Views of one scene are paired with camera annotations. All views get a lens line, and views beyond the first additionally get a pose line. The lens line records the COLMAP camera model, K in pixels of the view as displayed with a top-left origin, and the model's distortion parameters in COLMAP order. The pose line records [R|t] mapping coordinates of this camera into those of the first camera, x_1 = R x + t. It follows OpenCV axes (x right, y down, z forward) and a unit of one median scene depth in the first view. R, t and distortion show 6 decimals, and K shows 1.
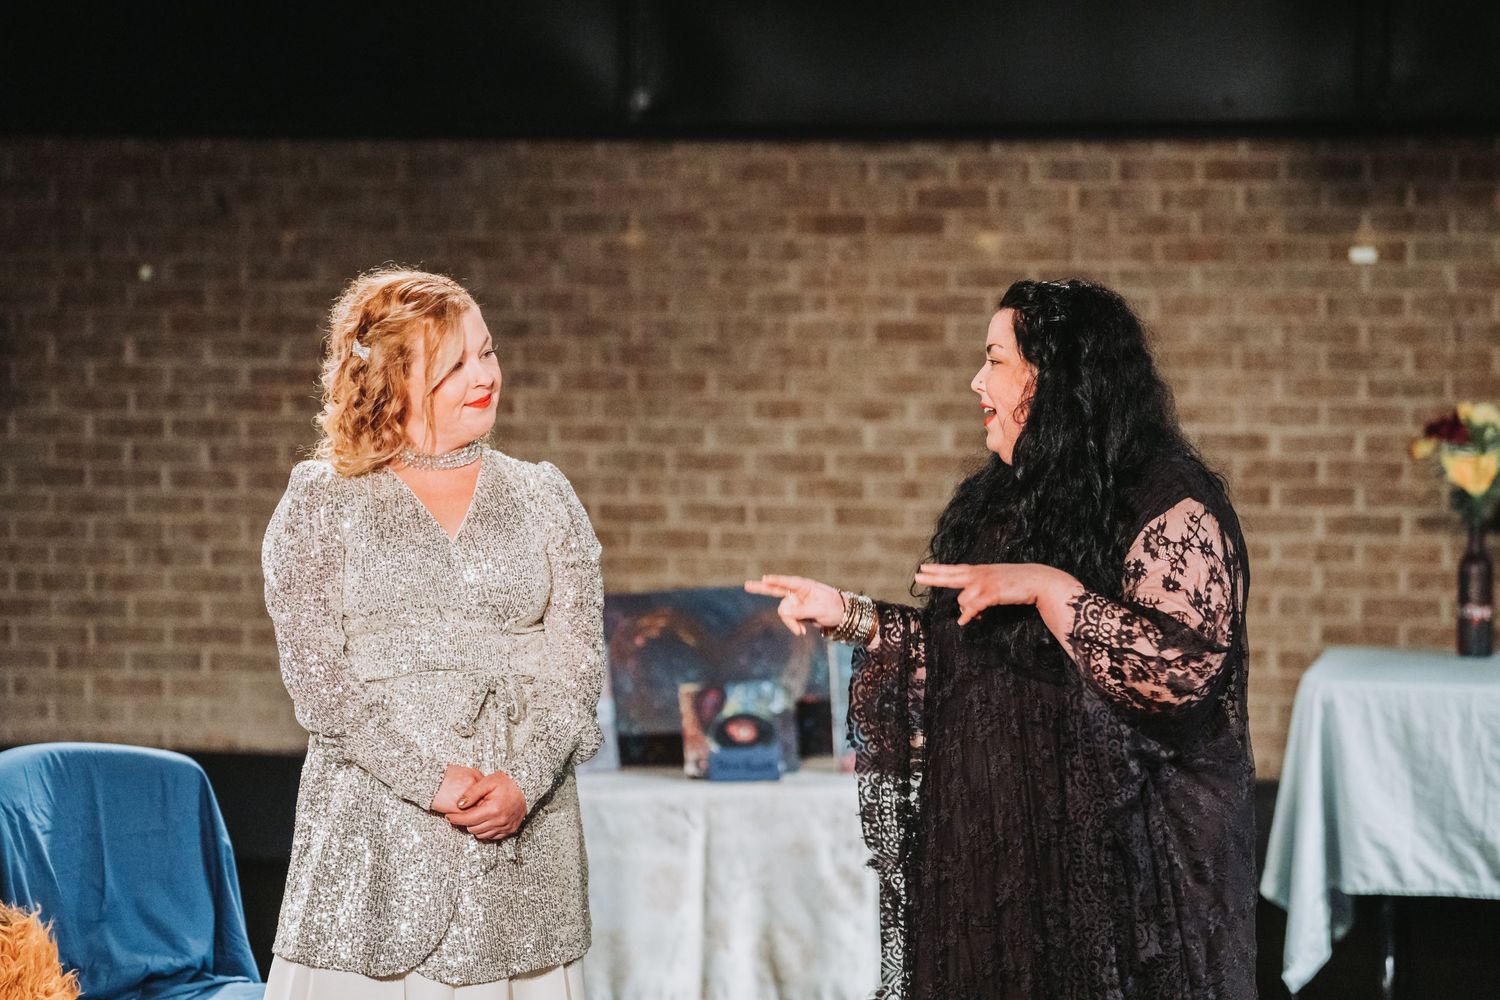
lens RADIAL K [[4530.6, 0, 758.1], [0, 4530.6, 504.1], [0, 0, 1]] dist [0.598525, 0.000000]
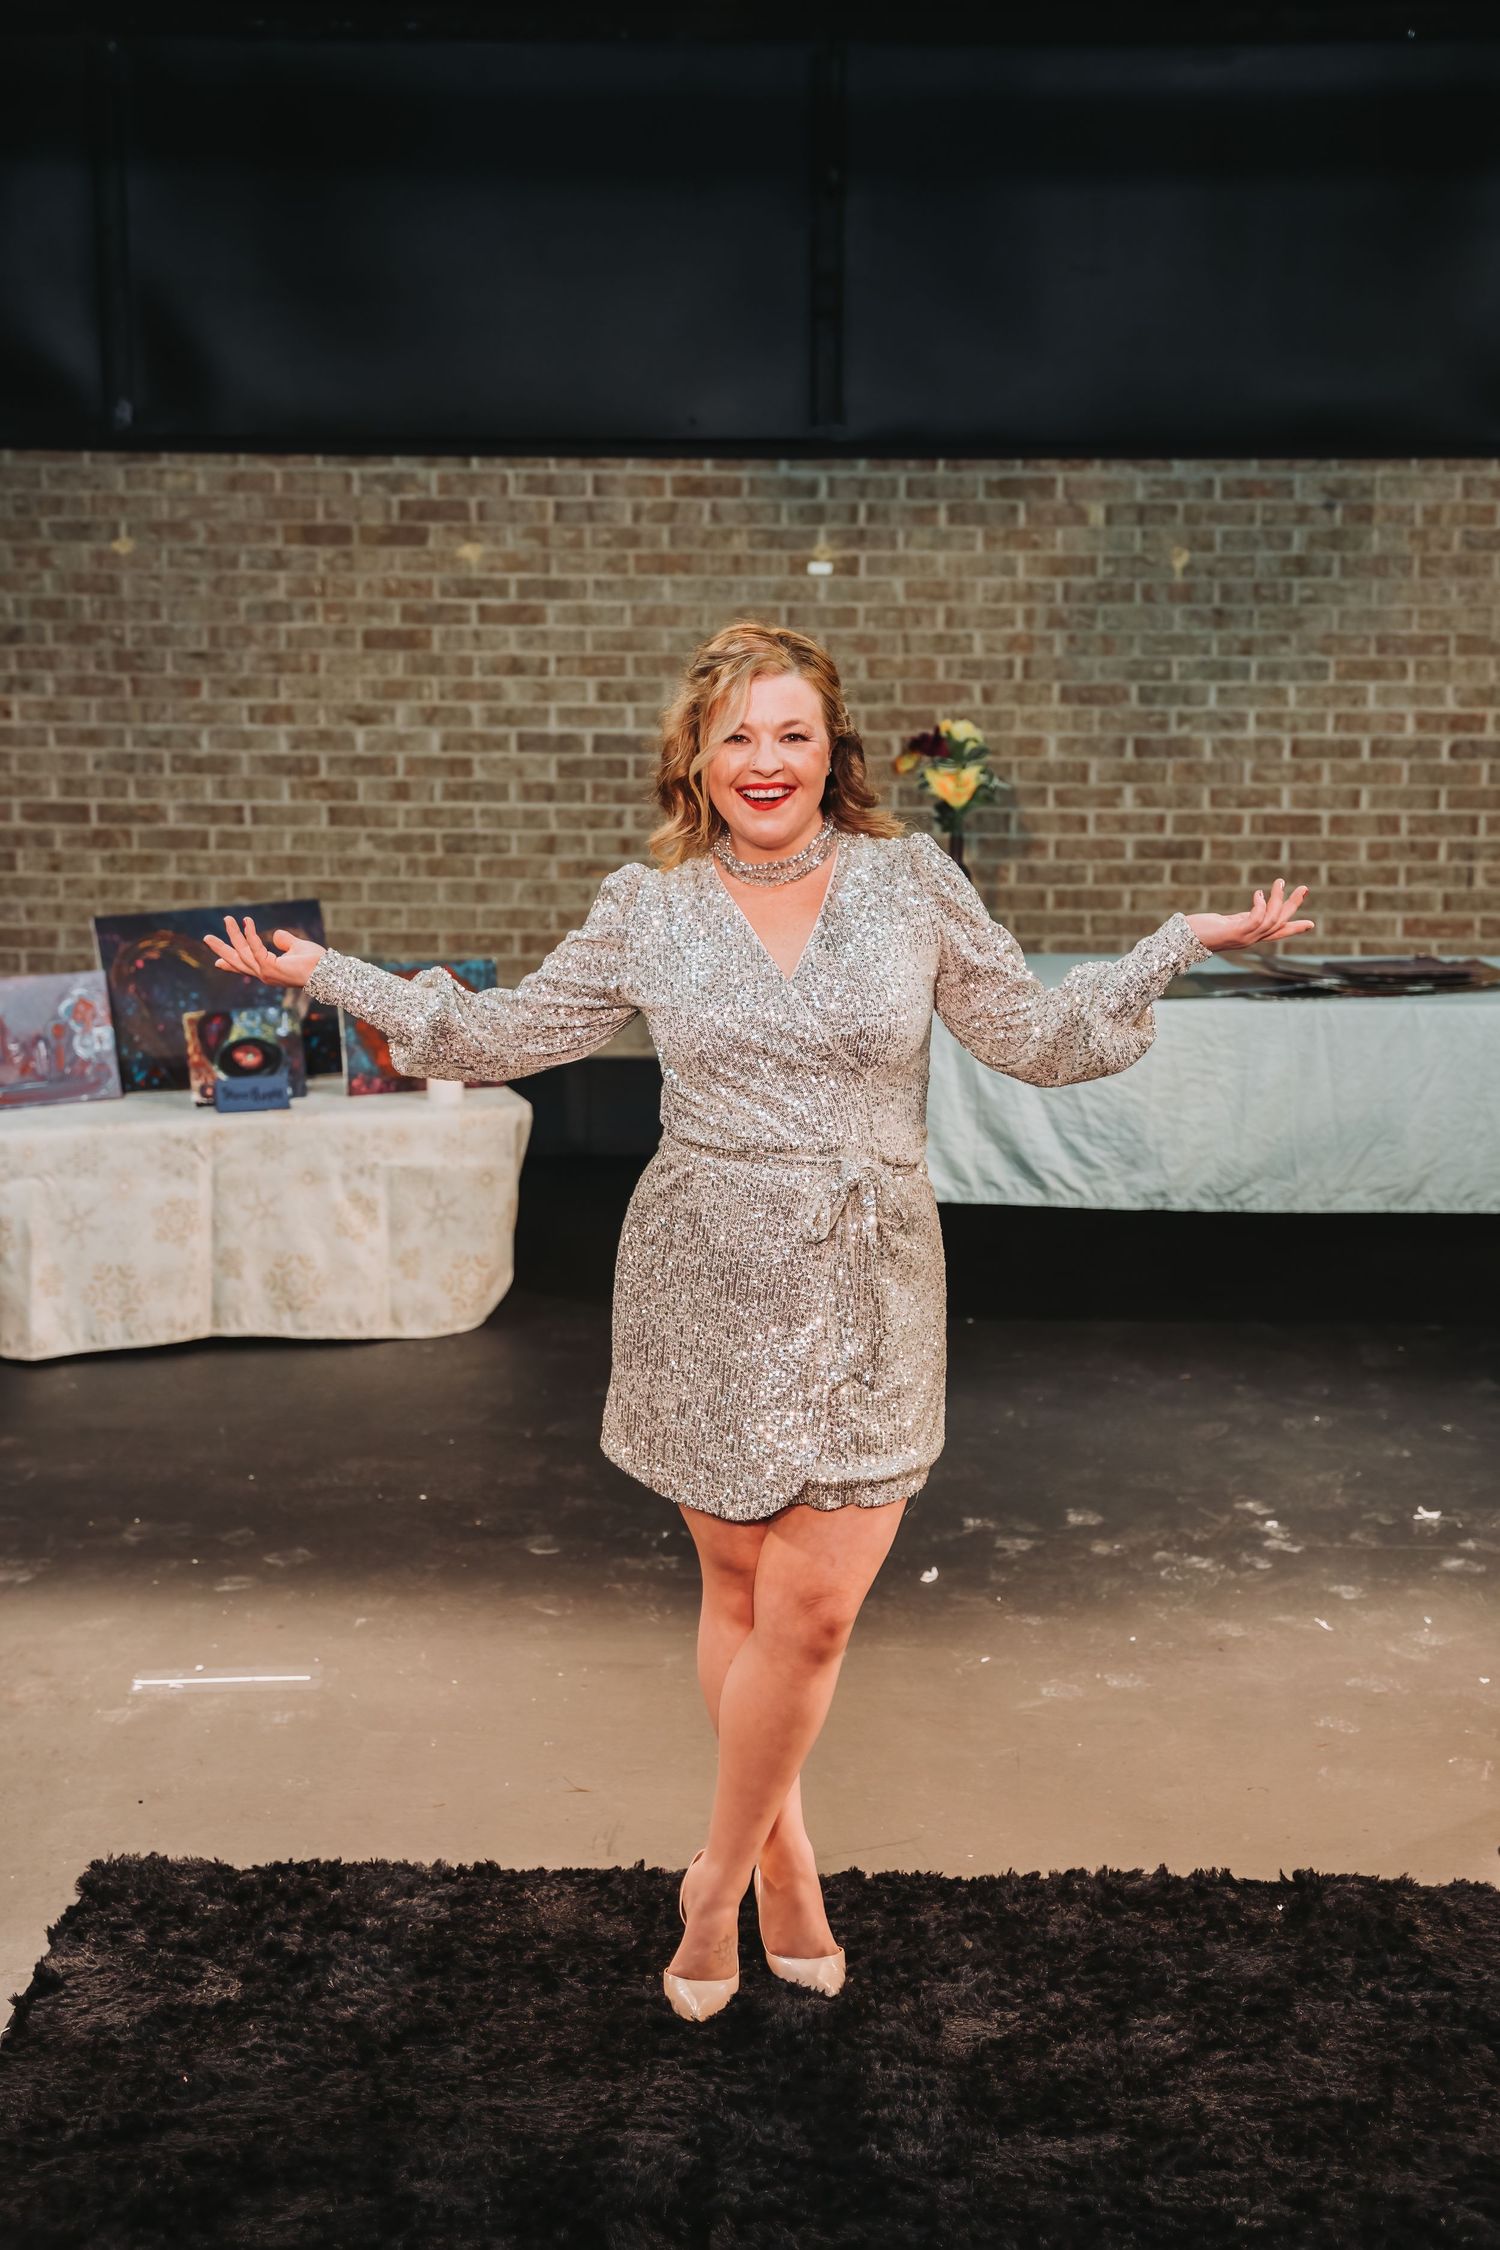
lens RADIAL K [[3306.4, 0, 775.3], [0, 3306.4, 1108.4], [0, 0, 1]] dist [0.136694, 0.000000]
pose [[0.987449, -0.025844, 0.155813, -0.002530], [0.008049, 0.993475, 0.113770, -0.016970], [-0.157736, -0.111088, 0.981213, 0.221938]]
